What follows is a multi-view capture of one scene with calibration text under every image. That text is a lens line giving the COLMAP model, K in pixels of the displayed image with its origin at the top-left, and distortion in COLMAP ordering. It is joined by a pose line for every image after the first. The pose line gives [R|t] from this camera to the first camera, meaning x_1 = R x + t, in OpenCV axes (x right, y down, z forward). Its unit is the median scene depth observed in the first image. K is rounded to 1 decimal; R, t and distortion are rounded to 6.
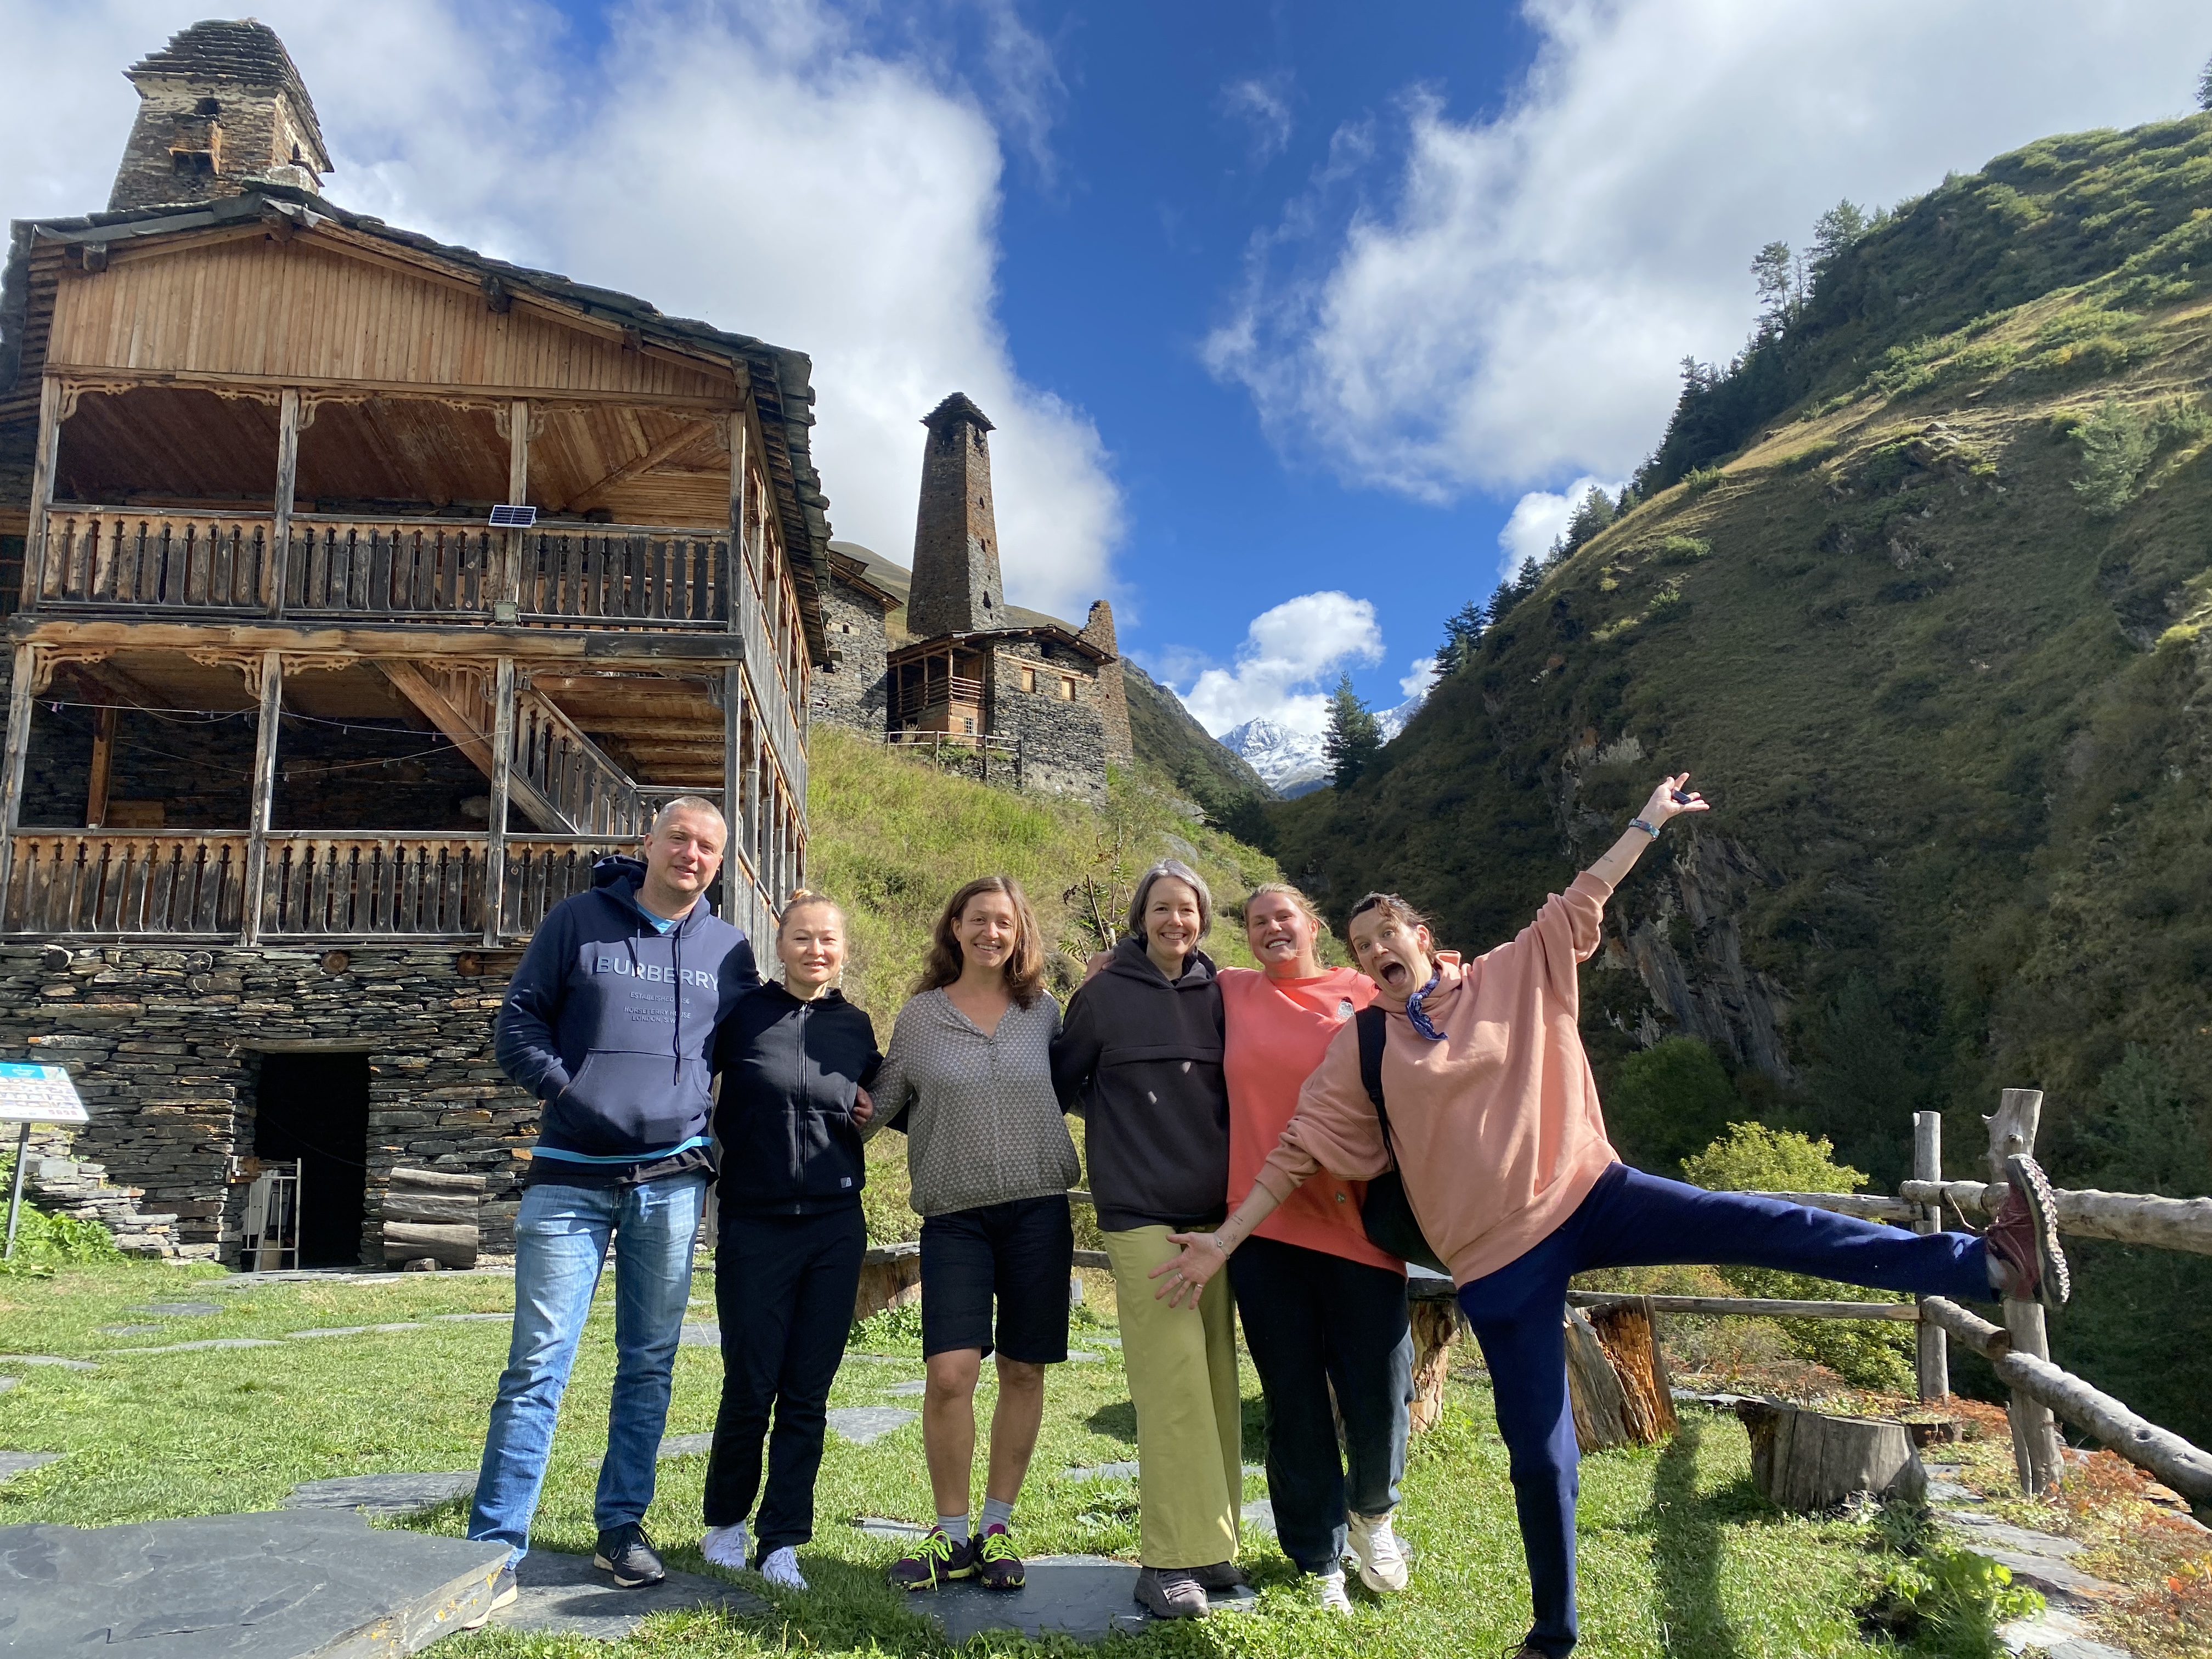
lens RADIAL K [[1670.4, 0, 1089.6], [0, 1670.4, 823.5], [0, 0, 1]] dist [0.031335, -0.031620]
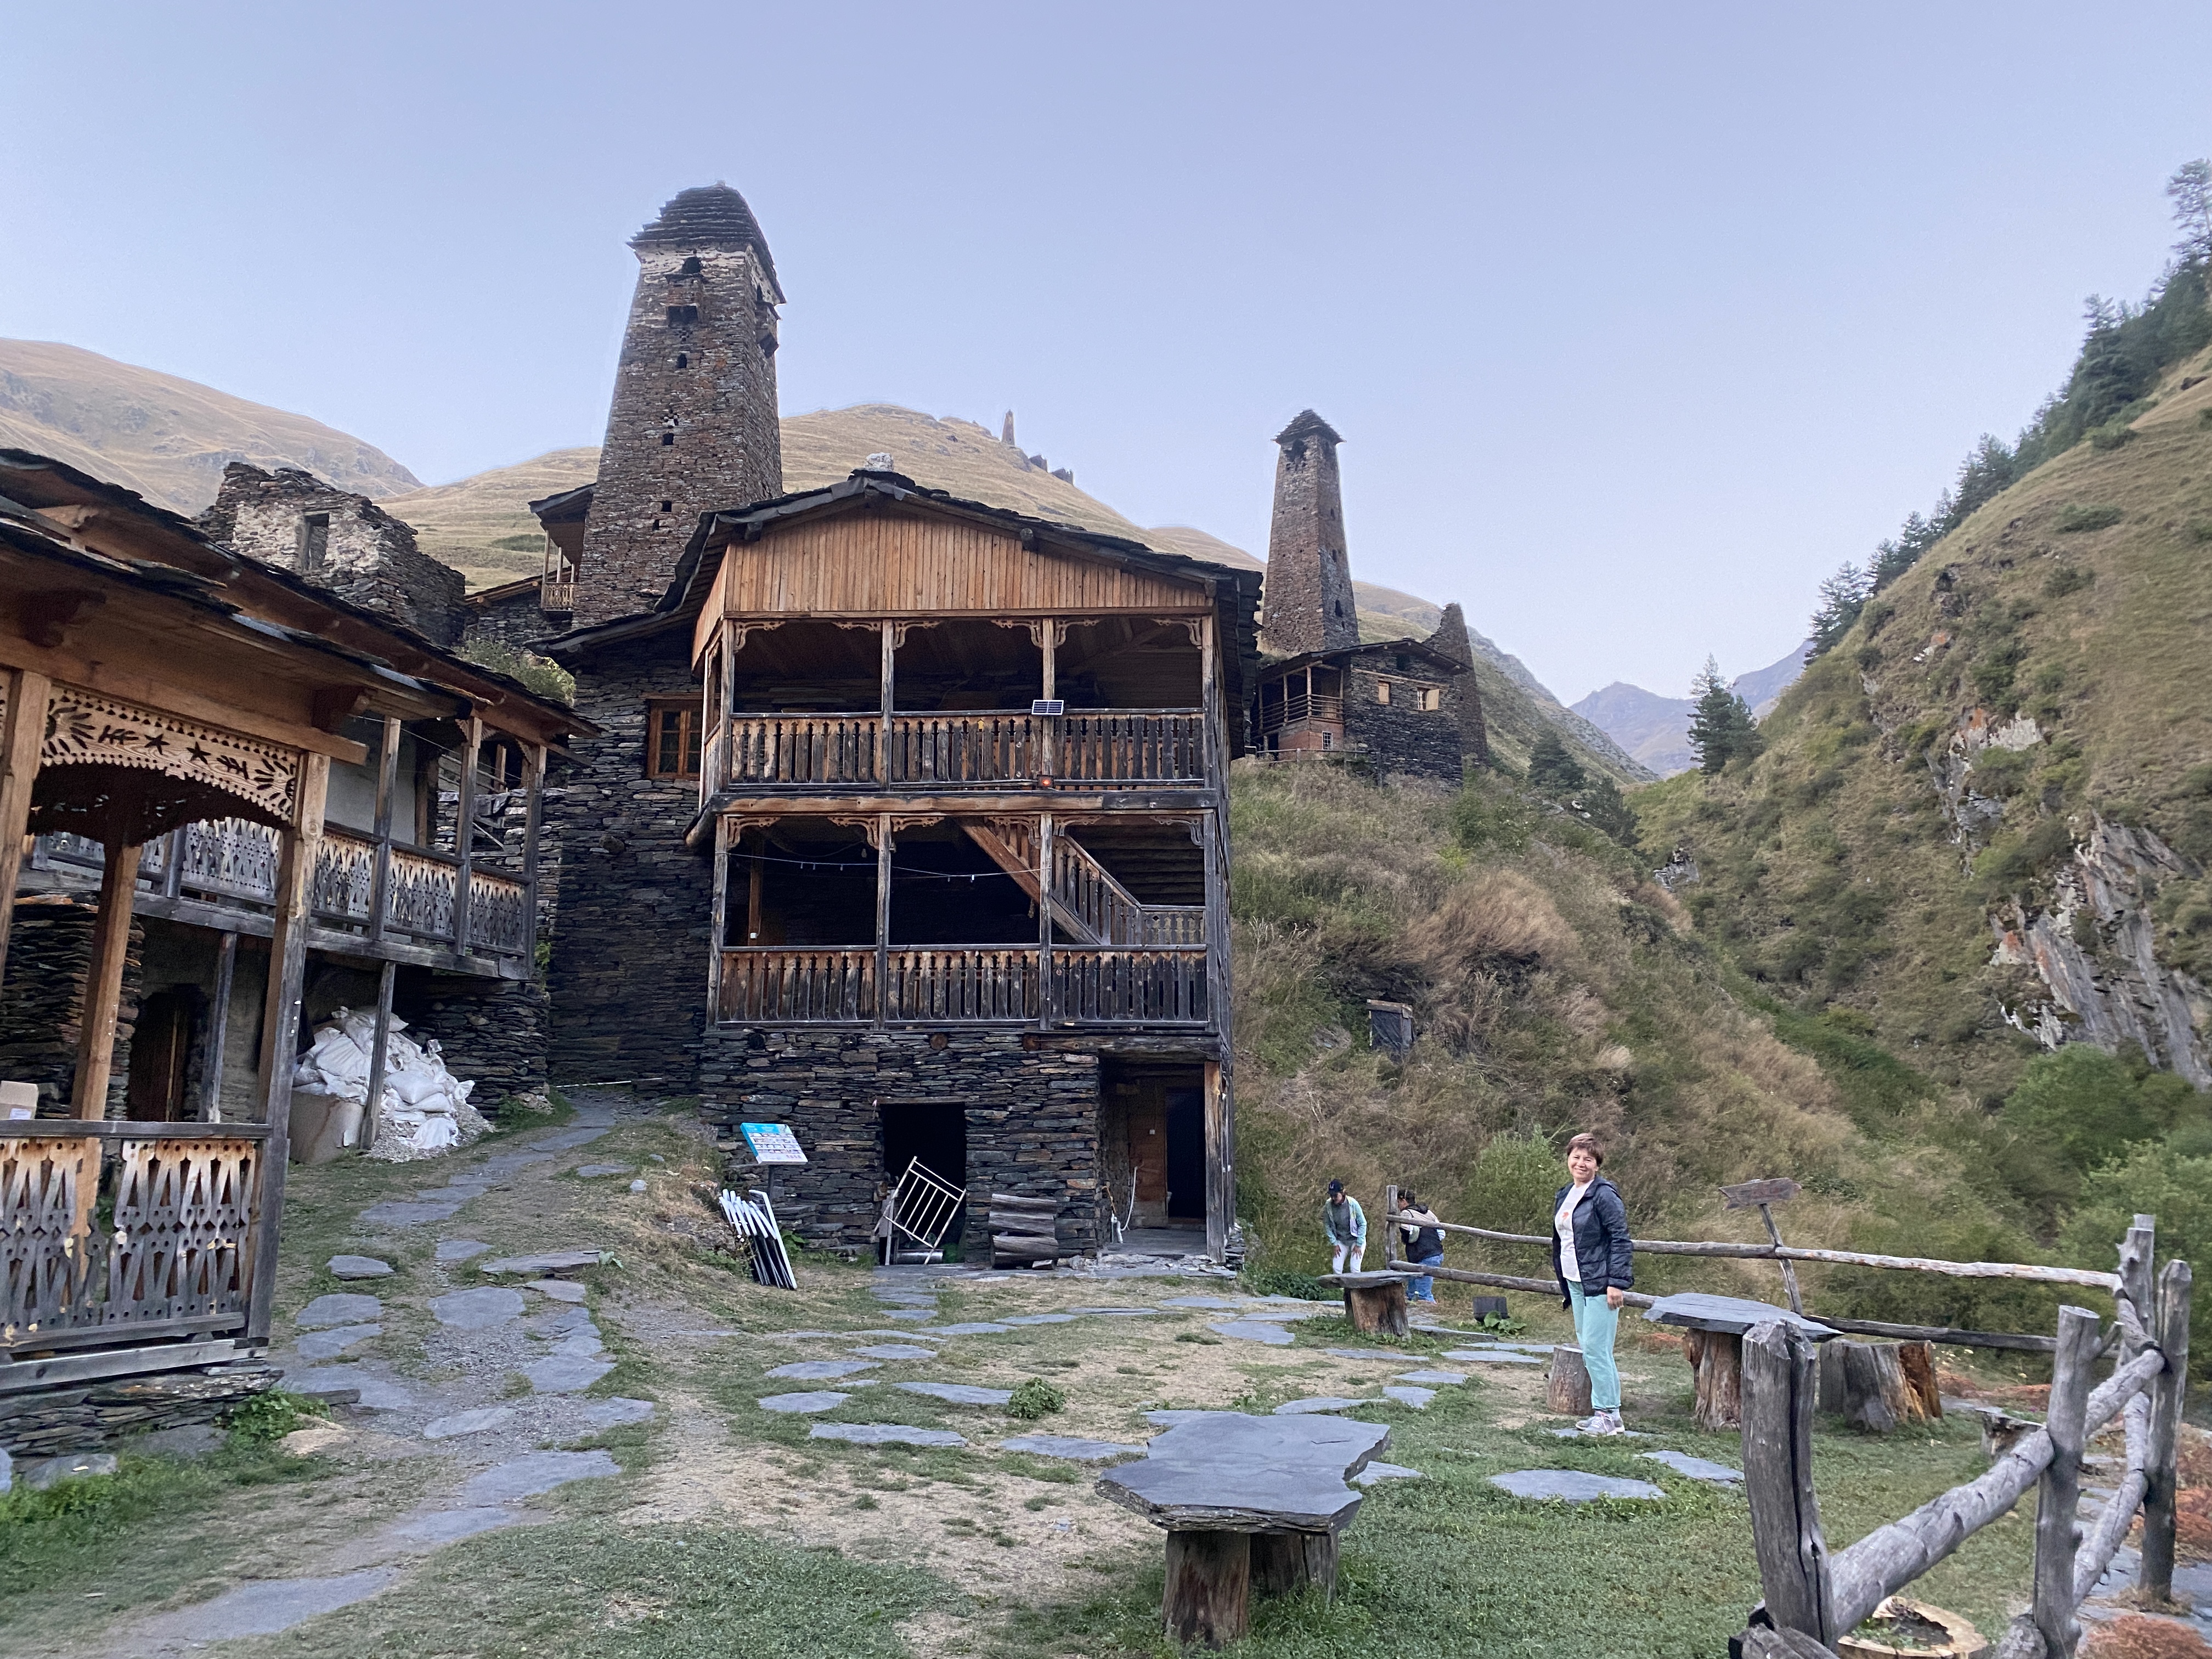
lens RADIAL K [[1670.4, 0, 1090.9], [0, 1670.4, 823.4], [0, 0, 1]] dist [0.031335, -0.031620]
pose [[0.979310, -0.018509, -0.201519, -0.042014], [0.021264, 0.999708, 0.011515, -0.105069], [0.201247, -0.015562, 0.979417, -0.307129]]
